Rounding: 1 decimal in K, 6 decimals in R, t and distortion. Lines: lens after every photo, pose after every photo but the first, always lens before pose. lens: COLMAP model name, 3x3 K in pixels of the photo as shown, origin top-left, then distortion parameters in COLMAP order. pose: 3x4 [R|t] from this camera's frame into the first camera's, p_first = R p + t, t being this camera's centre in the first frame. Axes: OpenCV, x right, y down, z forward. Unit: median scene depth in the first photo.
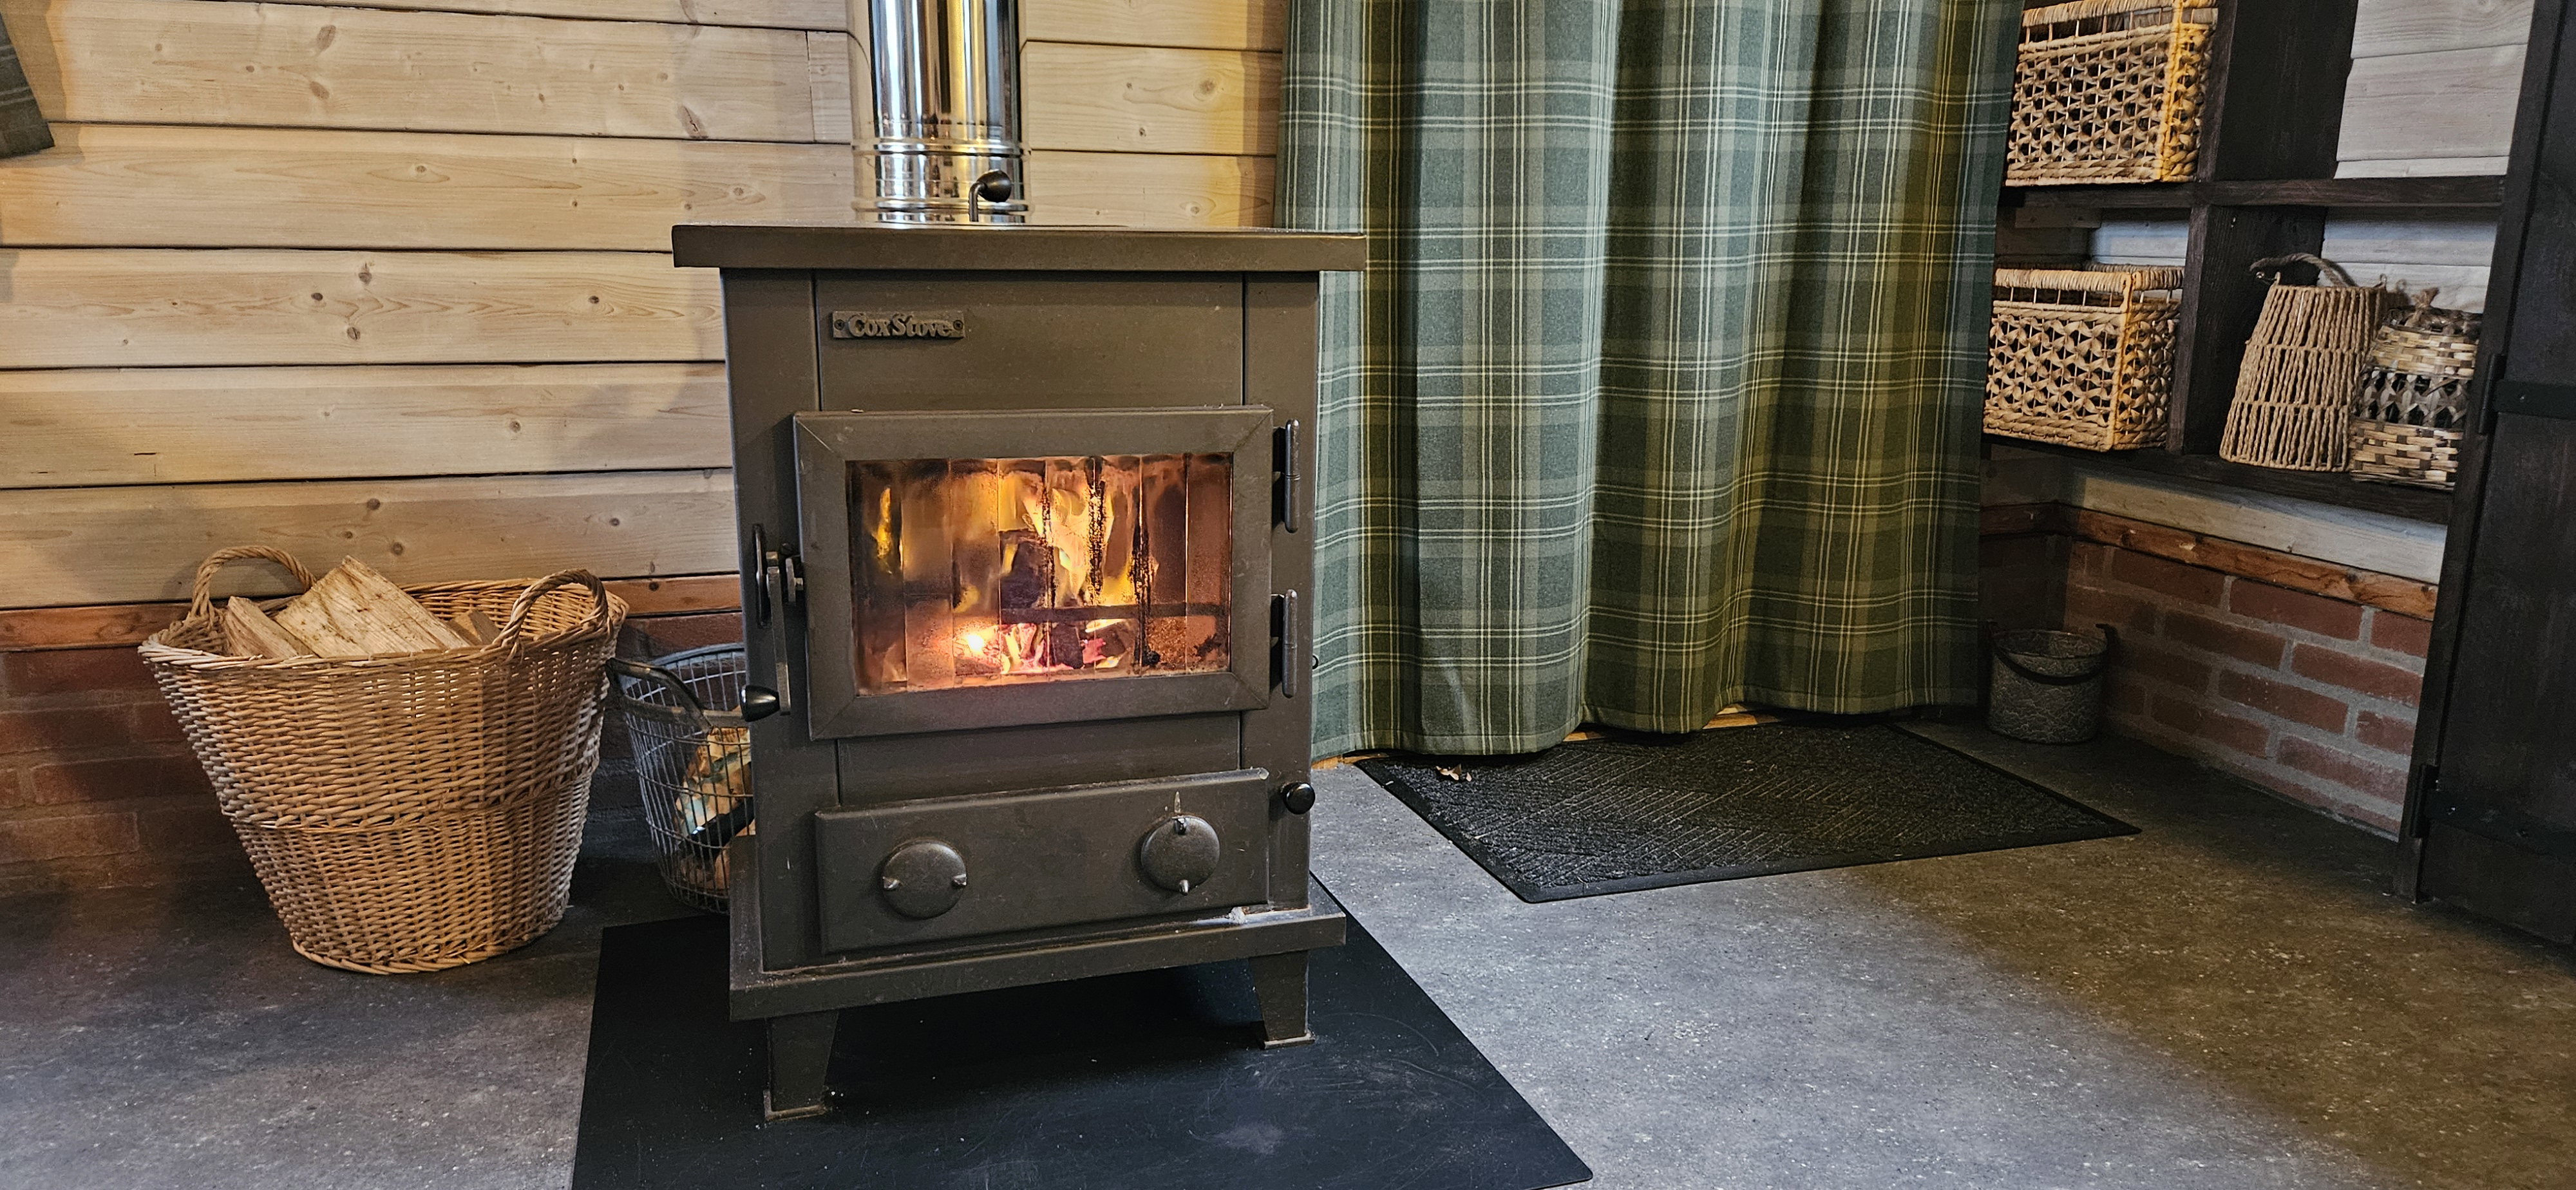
lens RADIAL K [[1748.7, 0, 1291.6], [0, 1748.7, 615.4], [0, 0, 1]] dist [0.053358, -0.016279]
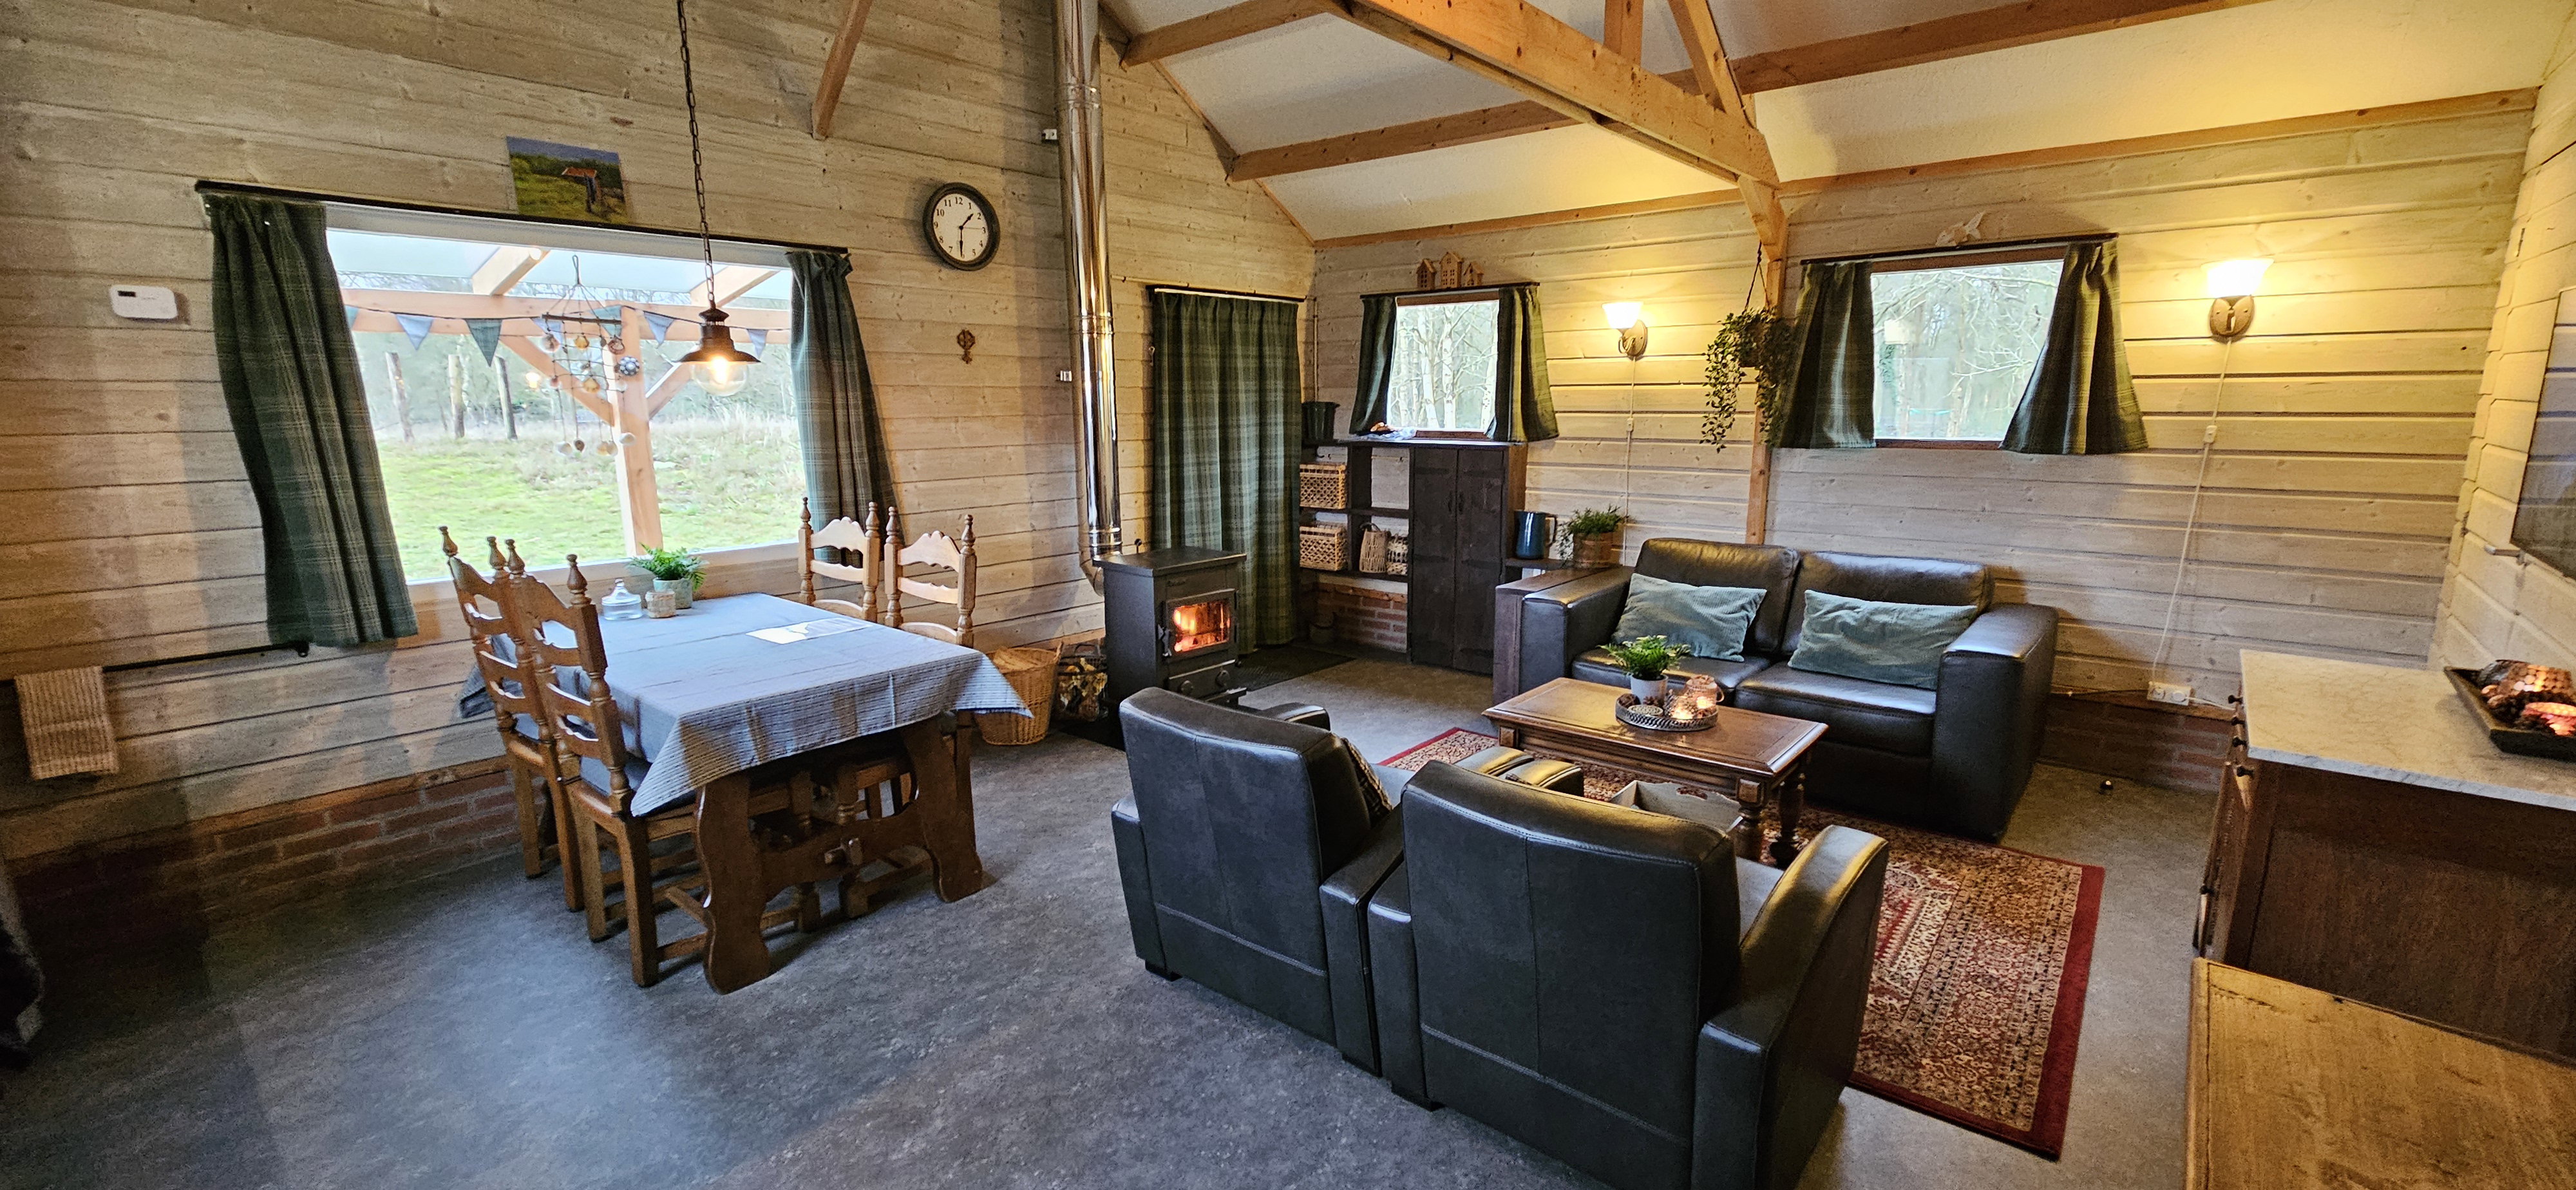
lens RADIAL K [[1049.4, 0, 1301.3], [0, 1049.4, 594.3], [0, 0, 1]] dist [0.002762, -0.000615]
pose [[0.852496, -0.110280, 0.510969, -1.043358], [0.130288, 0.991470, -0.003387, -0.047335], [-0.506237, 0.069460, 0.859593, -1.285993]]
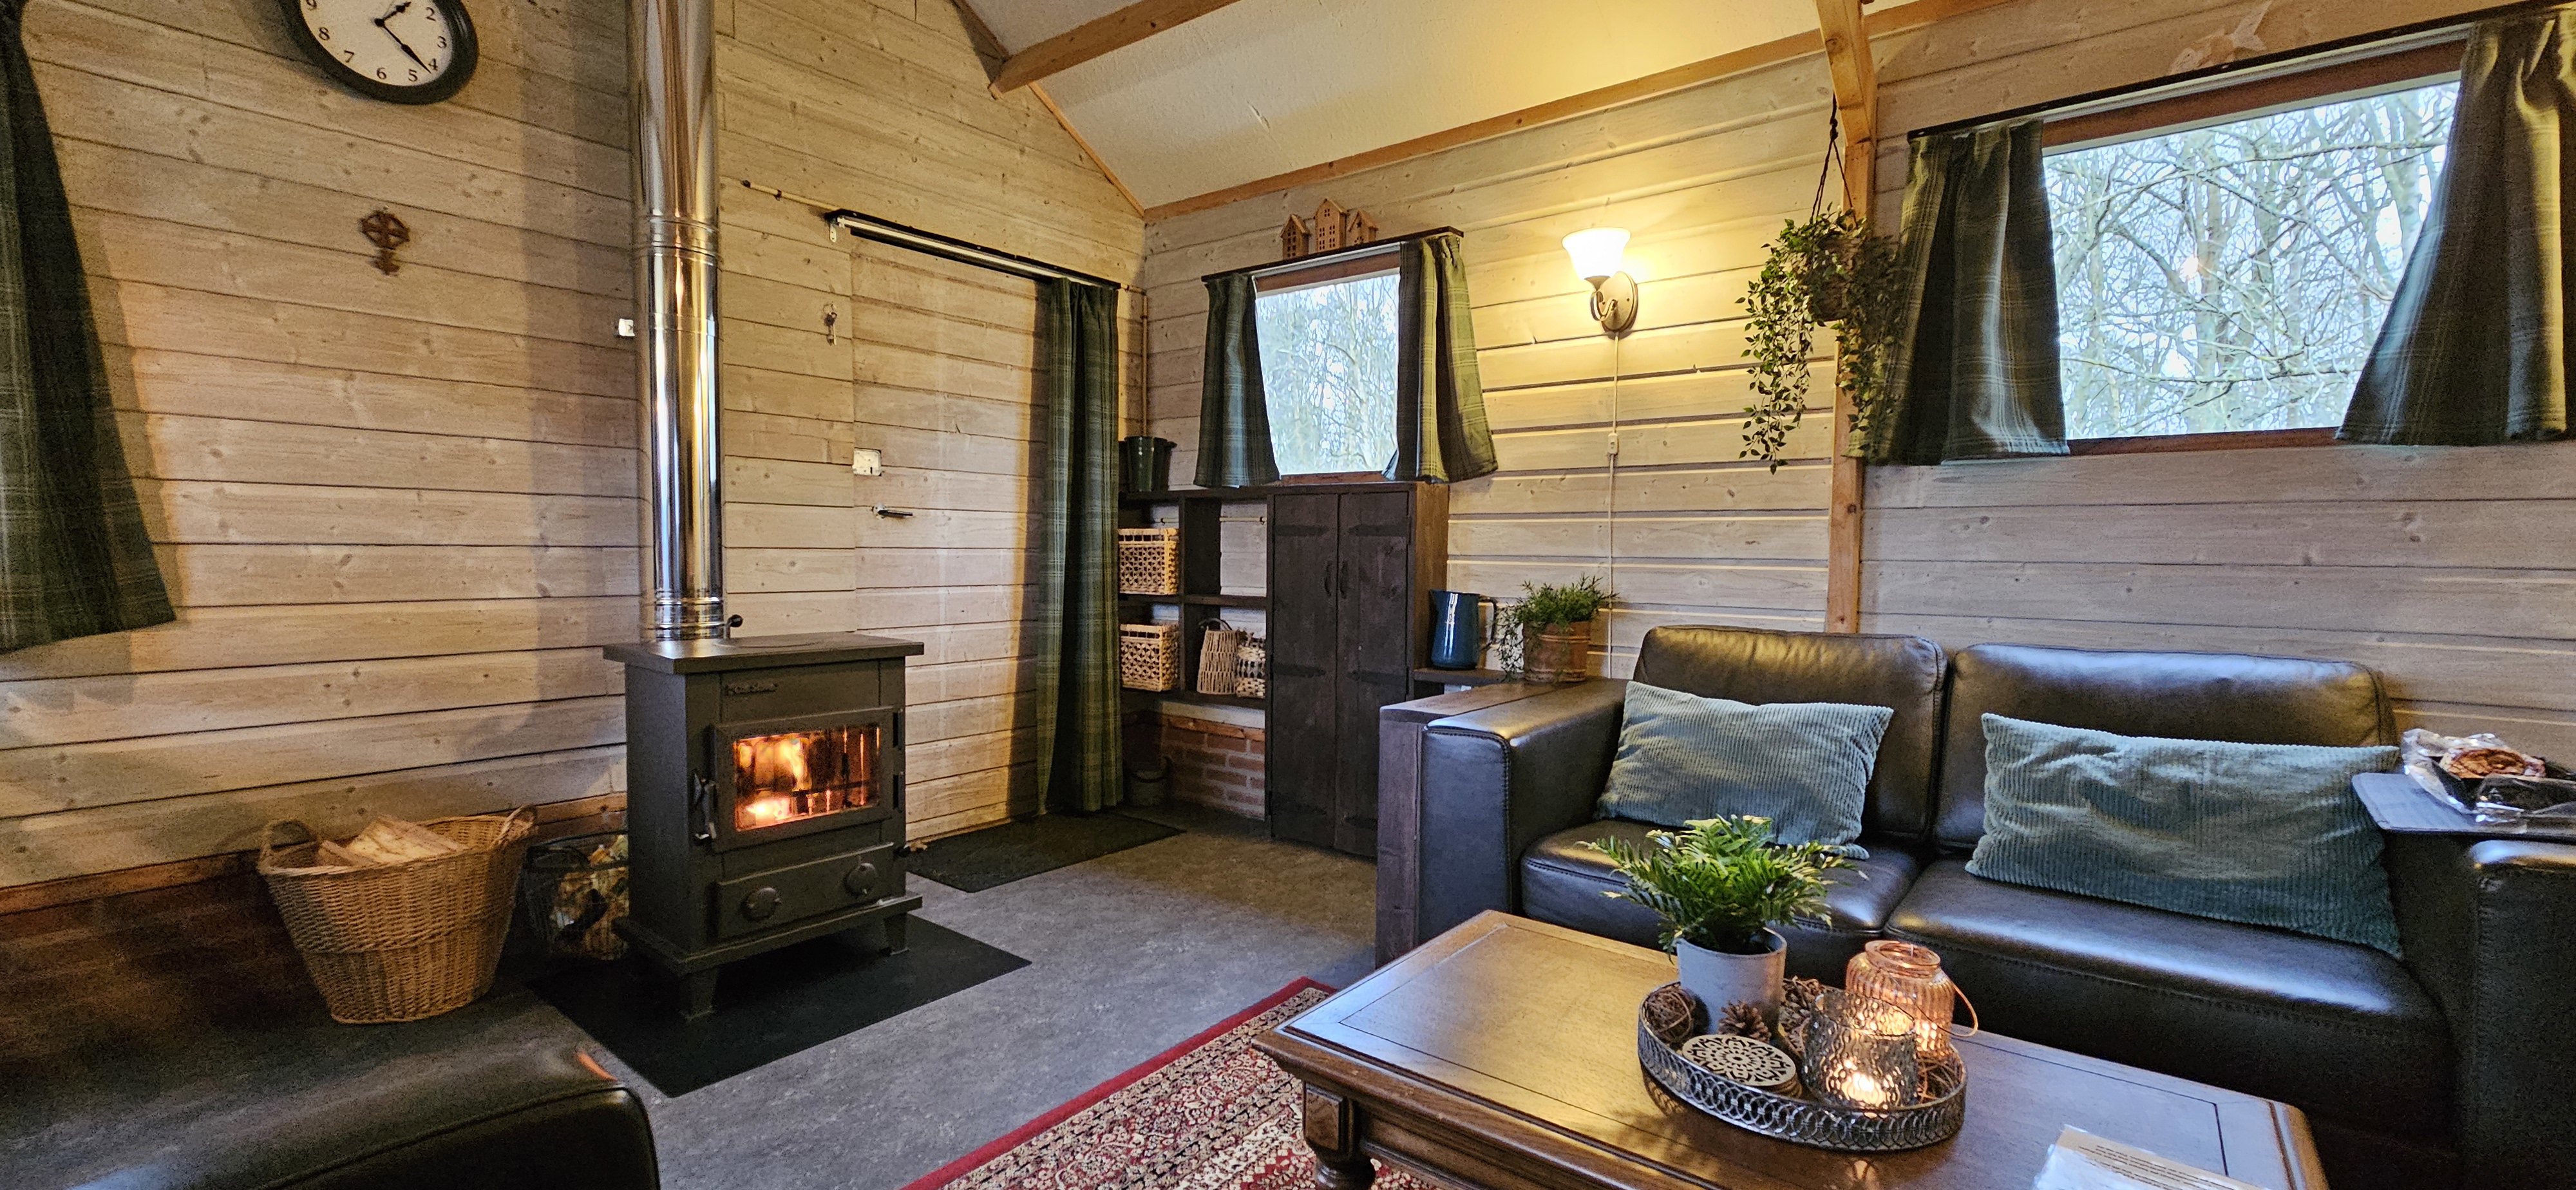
lens RADIAL K [[1049.4, 0, 1299.8], [0, 1049.4, 598.8], [0, 0, 1]] dist [0.002762, -0.000615]
pose [[0.835891, -0.026678, 0.548247, -0.275227], [0.120712, 0.983300, -0.136197, 0.013911], [-0.535458, 0.180025, 0.825152, -0.537592]]
